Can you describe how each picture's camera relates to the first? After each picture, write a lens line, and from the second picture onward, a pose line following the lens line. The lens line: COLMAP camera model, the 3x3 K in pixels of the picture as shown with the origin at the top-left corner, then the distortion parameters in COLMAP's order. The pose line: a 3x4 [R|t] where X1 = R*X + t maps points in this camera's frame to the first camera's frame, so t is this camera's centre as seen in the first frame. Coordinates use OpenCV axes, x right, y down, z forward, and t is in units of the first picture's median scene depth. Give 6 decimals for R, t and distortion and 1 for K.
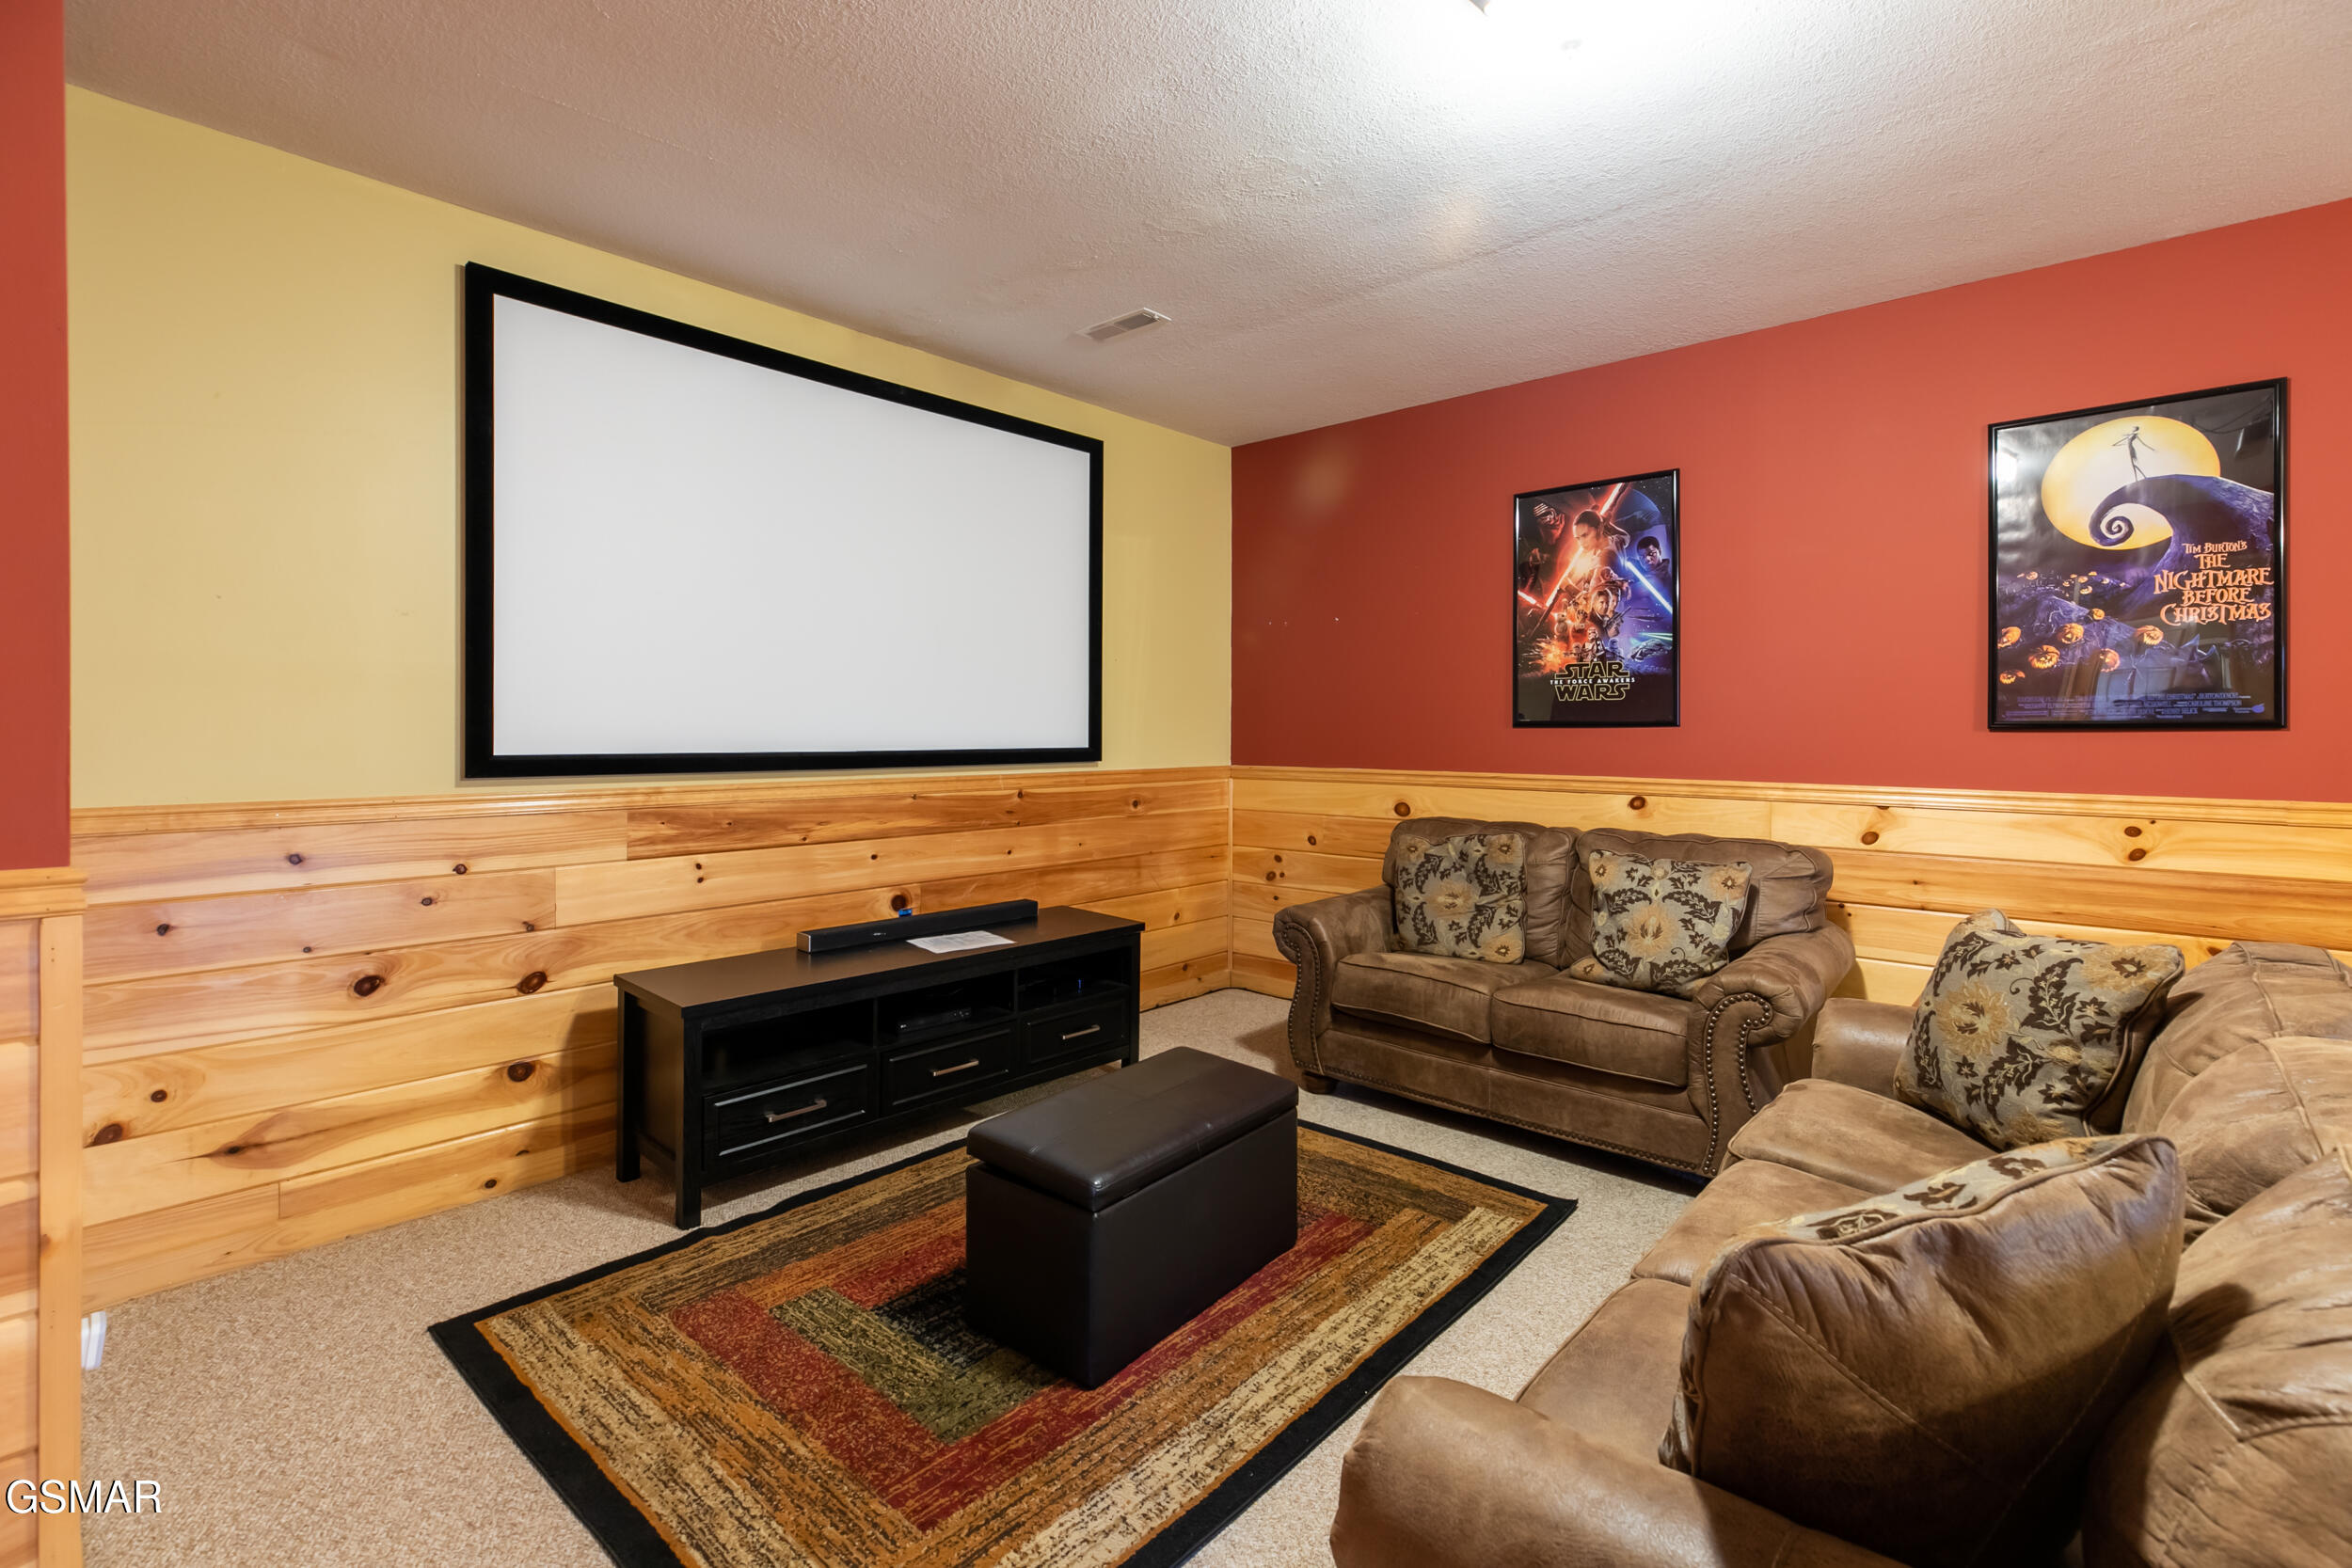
lens RADIAL K [[1066.6, 0, 1181.9], [0, 1066.6, 767.1], [0, 0, 1]] dist [0.002639, -0.001377]
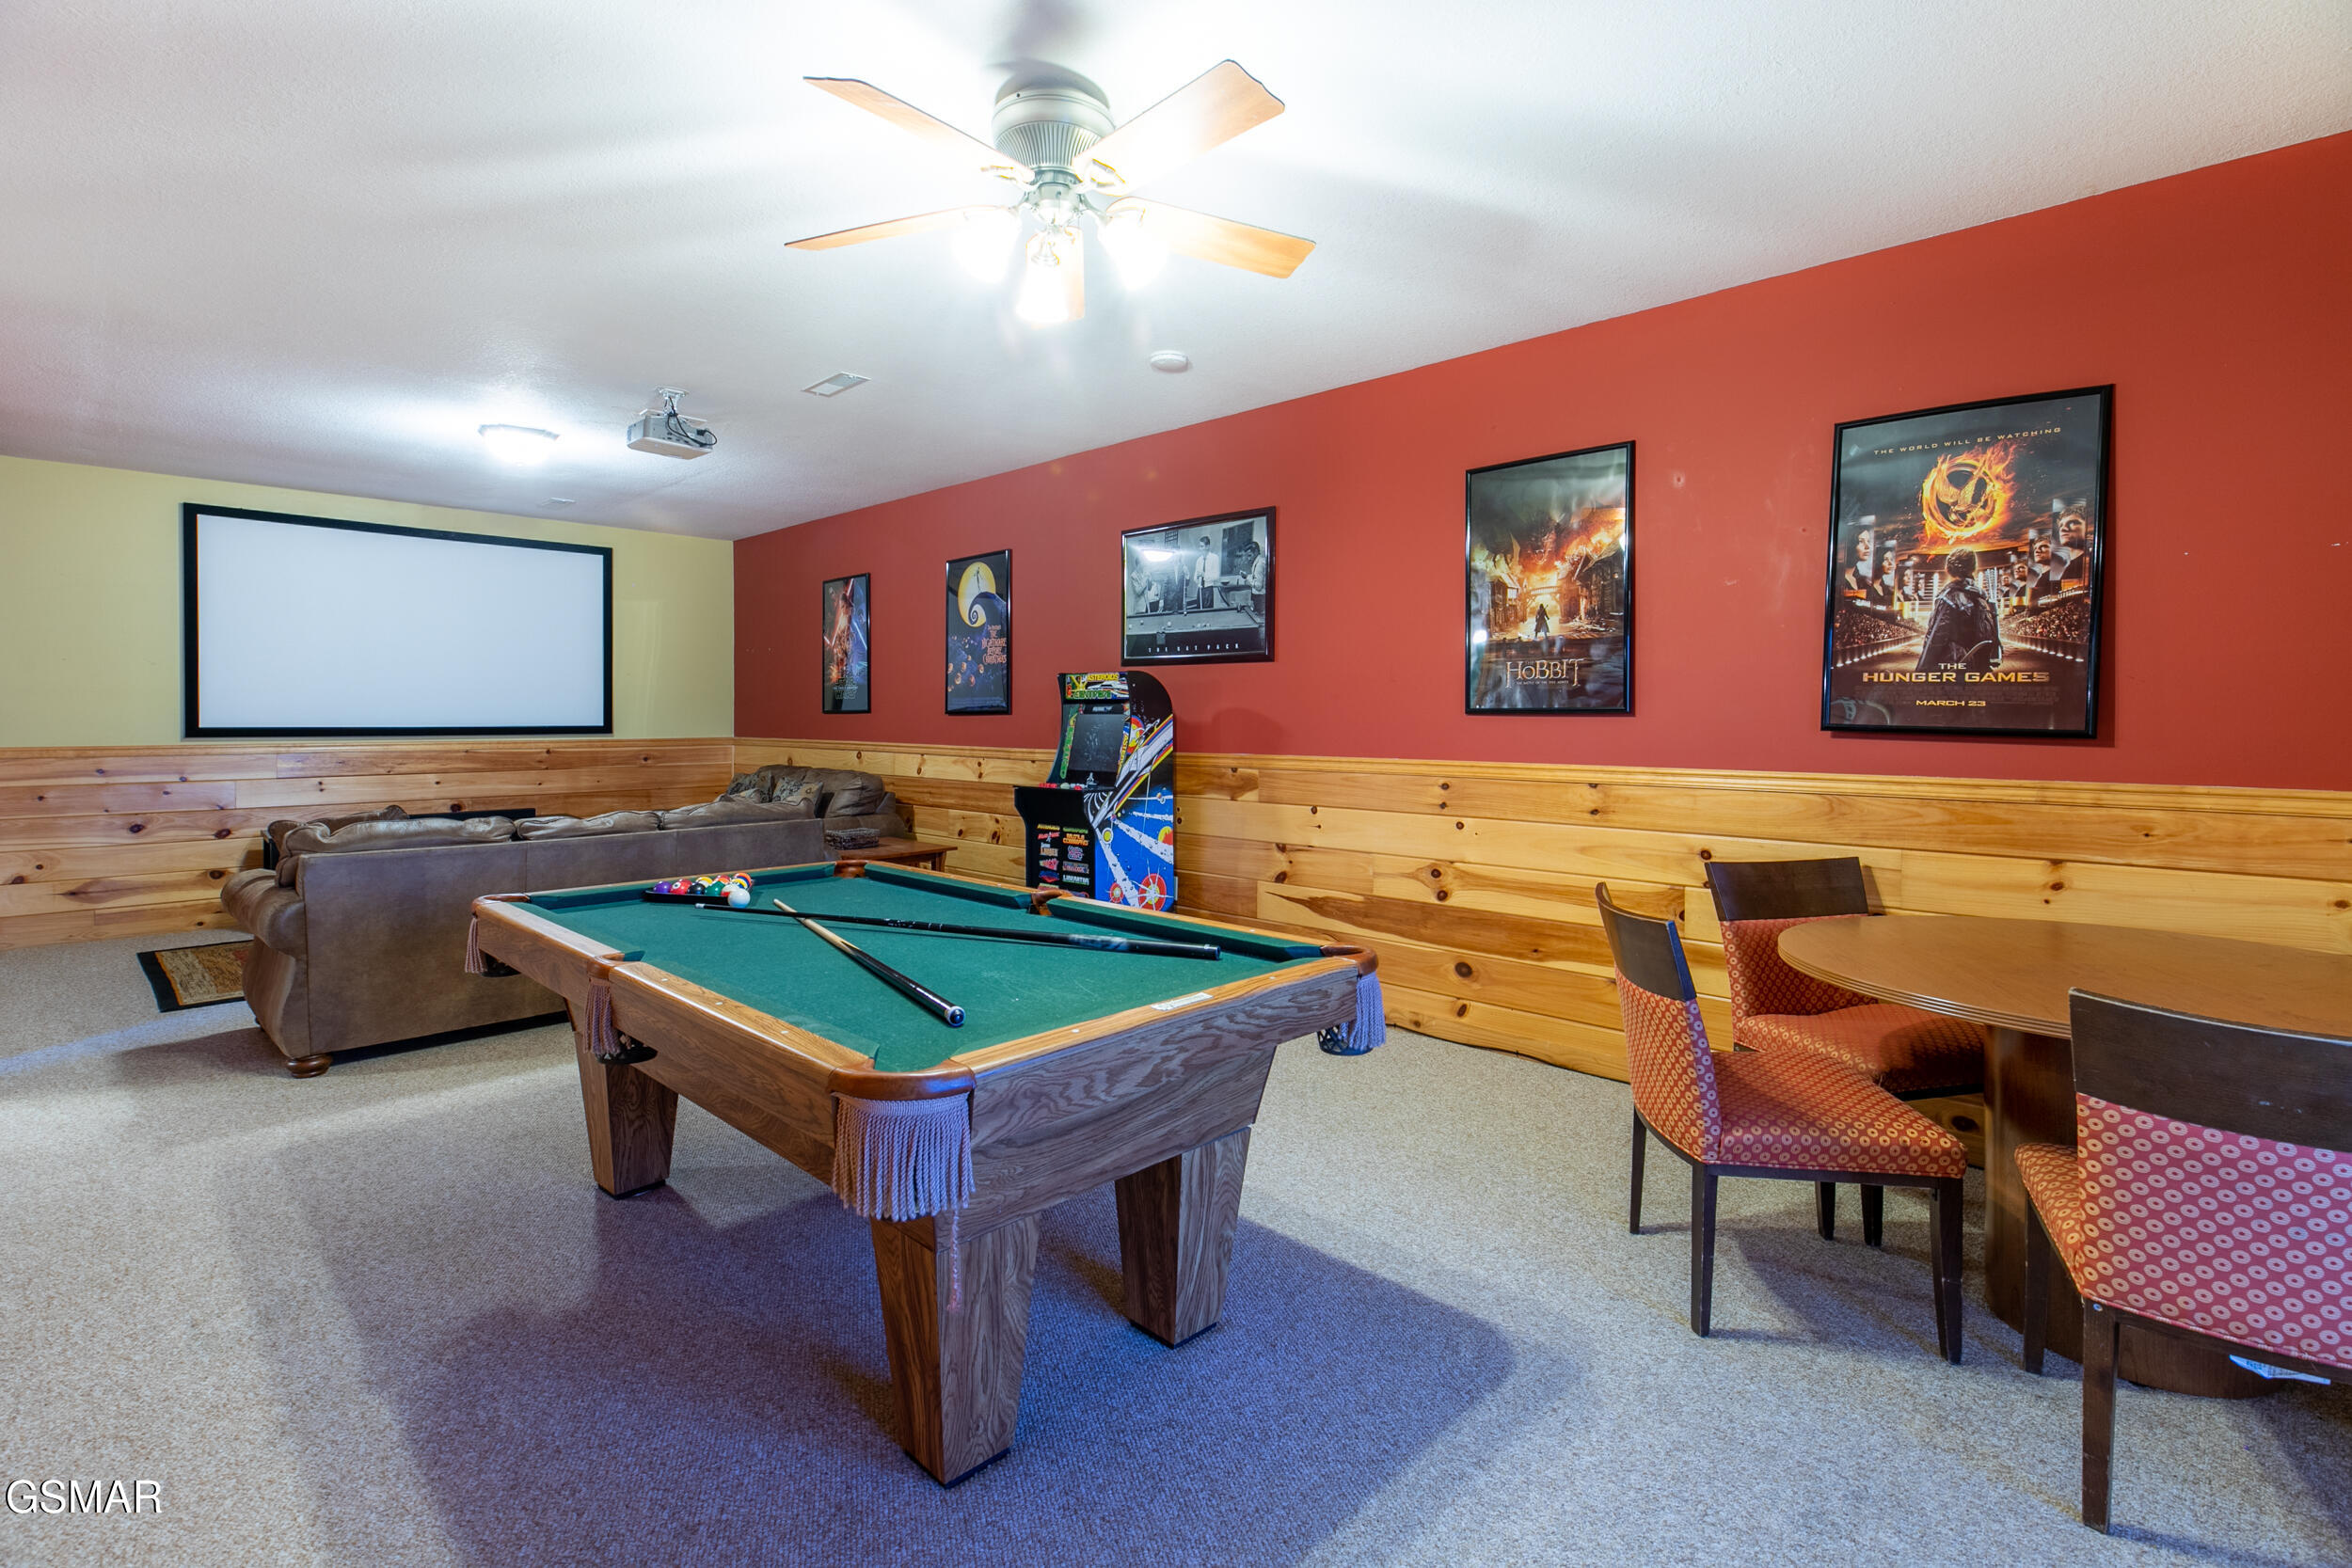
lens RADIAL K [[1066.6, 0, 1170.8], [0, 1066.6, 767.6], [0, 0, 1]] dist [0.002639, -0.001377]
pose [[0.998958, 0.001460, -0.045613, 1.382010], [-0.000862, 0.999913, 0.013129, 0.039738], [0.045628, -0.013076, 0.998873, -1.046917]]
